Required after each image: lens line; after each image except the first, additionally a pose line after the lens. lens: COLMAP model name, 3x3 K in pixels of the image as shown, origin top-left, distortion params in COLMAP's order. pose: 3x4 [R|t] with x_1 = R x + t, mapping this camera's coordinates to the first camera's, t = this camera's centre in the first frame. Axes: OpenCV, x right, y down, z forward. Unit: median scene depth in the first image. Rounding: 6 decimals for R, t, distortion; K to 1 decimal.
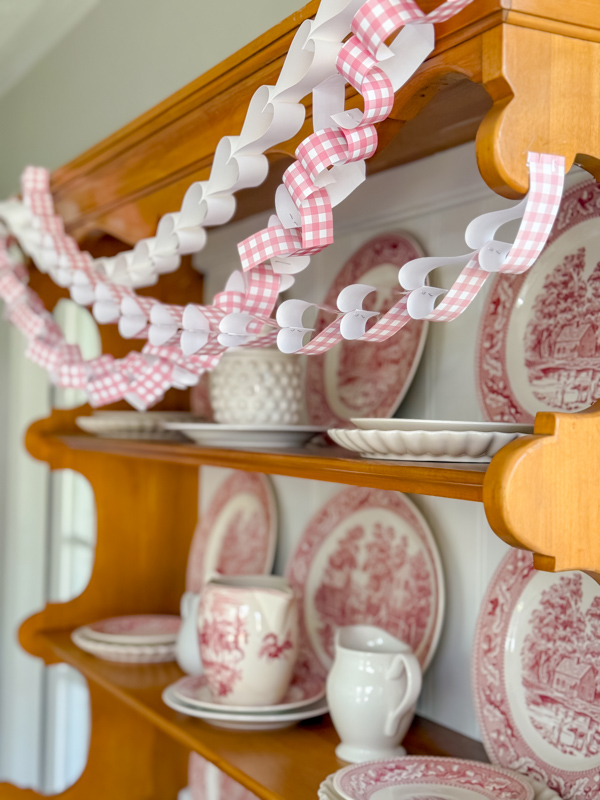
lens RADIAL K [[1109.3, 0, 294.9], [0, 1109.3, 378.0], [0, 0, 1]] dist [0.014325, 0.017774]
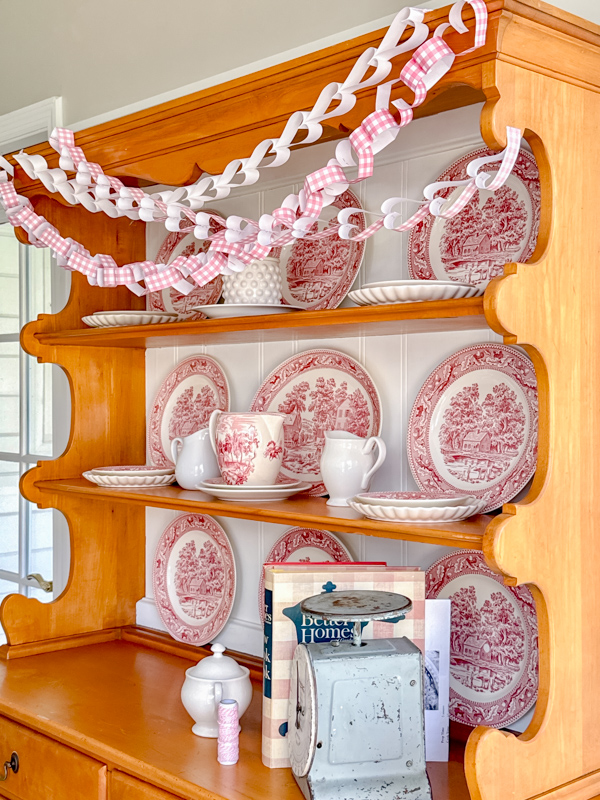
lens RADIAL K [[1050.8, 0, 300.0], [0, 1050.8, 400.0], [0, 0, 1]] dist [0.042436, 0.003659]
pose [[0.965073, -0.016884, 0.261436, -0.476117], [0.007057, 0.999234, 0.038481, 0.154188], [-0.261885, -0.035292, 0.964453, -0.539571]]
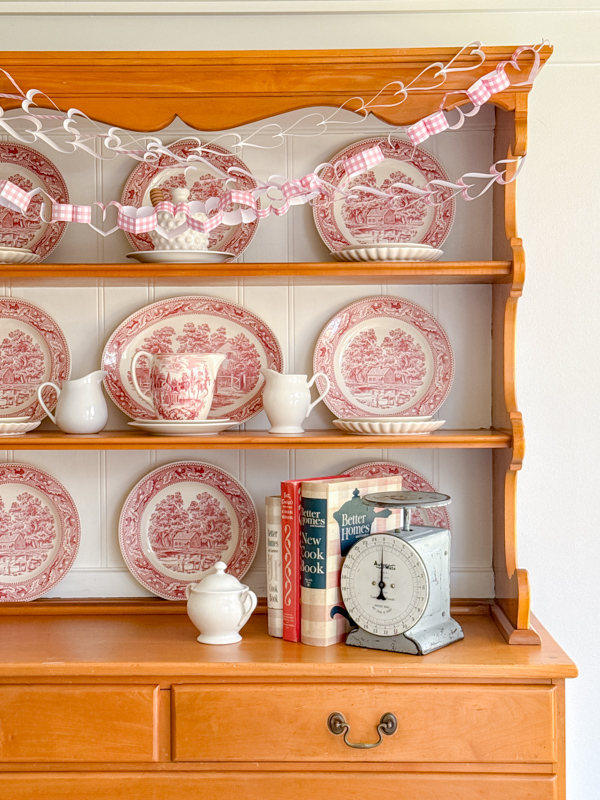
lens RADIAL K [[1234.5, 0, 300.2], [0, 1234.5, 419.2], [0, 0, 1]] dist [0.020993, 0.108918]
pose [[0.492029, -0.053792, 0.868915, -2.064122], [-0.013996, 0.997472, 0.069675, 0.208053], [-0.870466, -0.046443, 0.490032, -0.034416]]
